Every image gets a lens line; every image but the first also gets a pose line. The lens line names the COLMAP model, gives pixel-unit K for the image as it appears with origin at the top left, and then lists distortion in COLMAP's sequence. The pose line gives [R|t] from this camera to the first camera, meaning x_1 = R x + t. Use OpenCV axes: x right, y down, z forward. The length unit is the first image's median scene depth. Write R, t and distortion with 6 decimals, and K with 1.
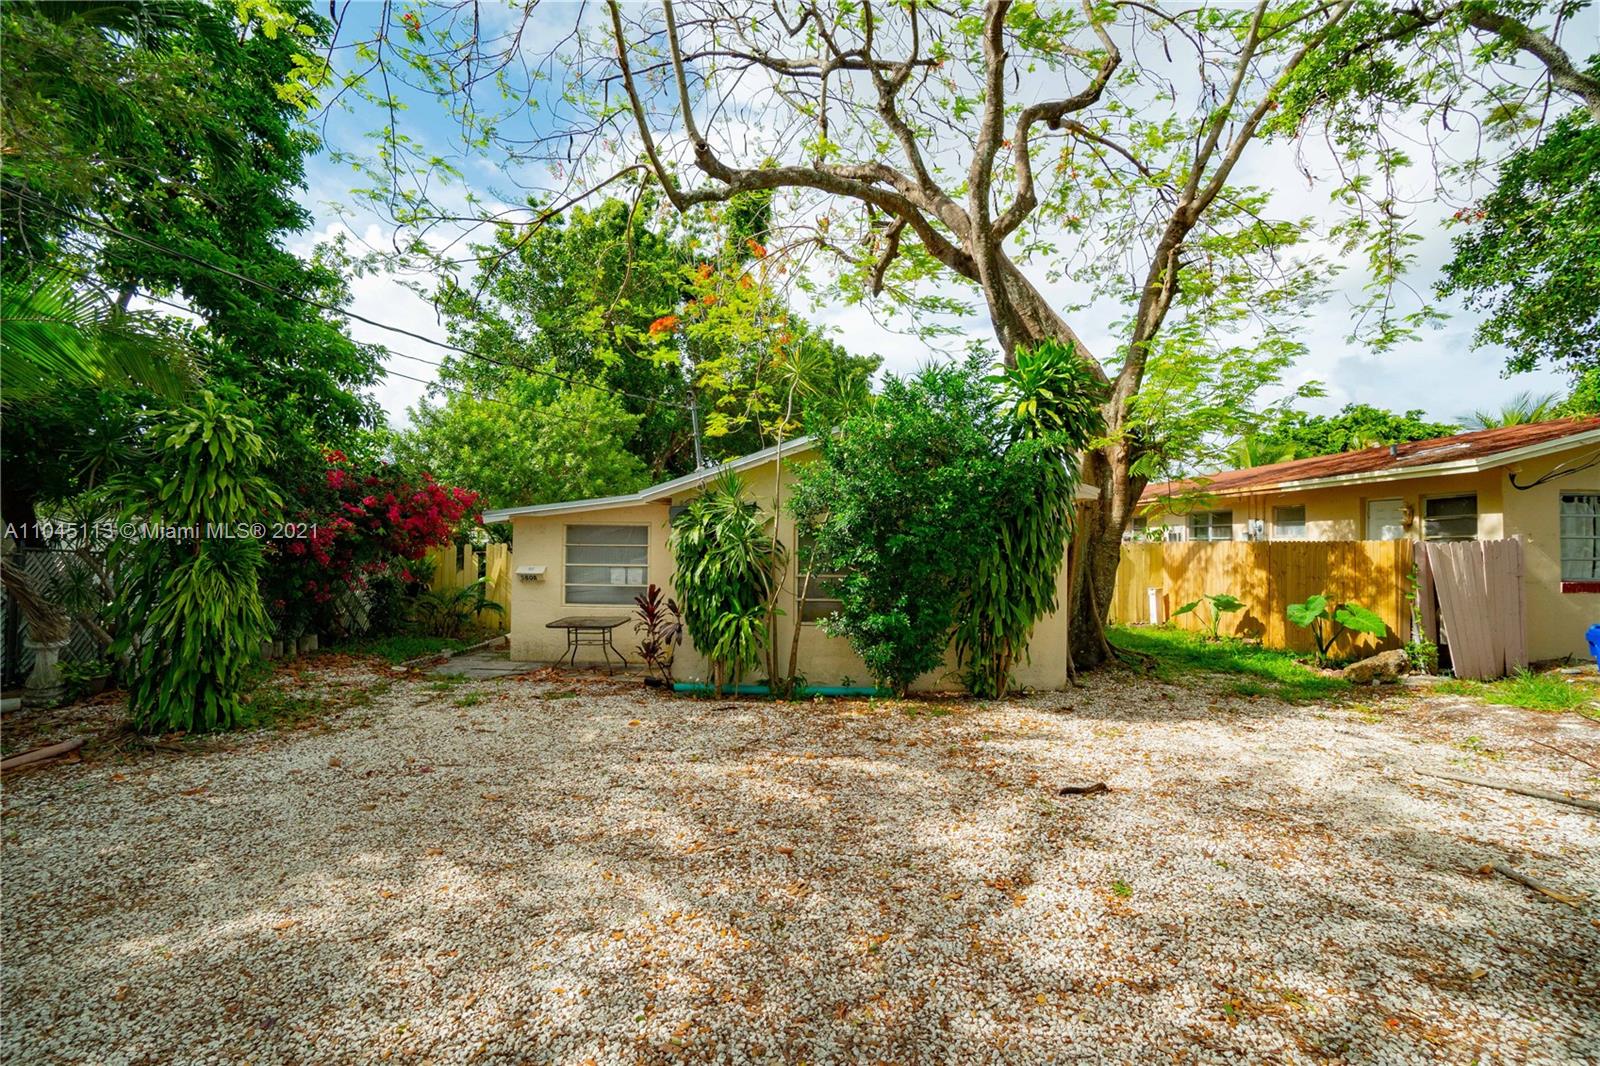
lens RADIAL K [[699.2, 0, 795.4], [0, 699.2, 529.6], [0, 0, 1]] dist [-0.067587, 0.022435]
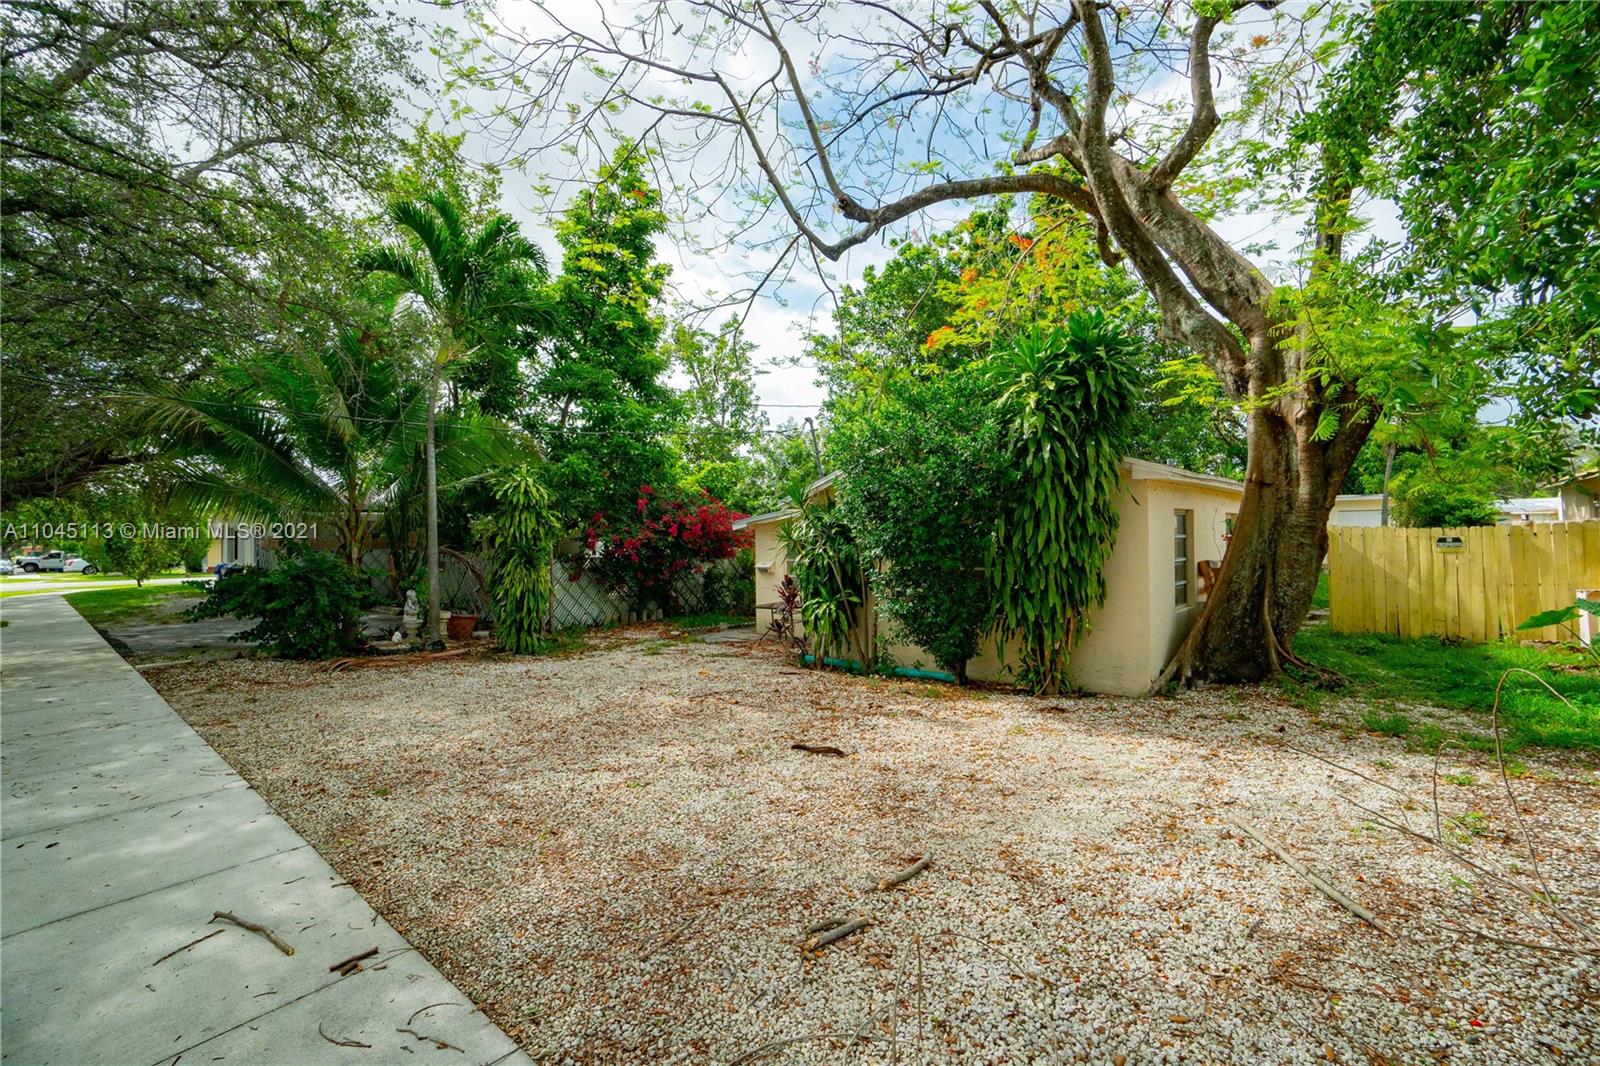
lens RADIAL K [[699.2, 0, 795.4], [0, 699.2, 529.6], [0, 0, 1]] dist [-0.067587, 0.022435]
pose [[0.765117, -0.036466, -0.642858, 0.510243], [0.040987, 0.999129, -0.007893, 0.005986], [0.642585, -0.020310, 0.765945, 0.035555]]
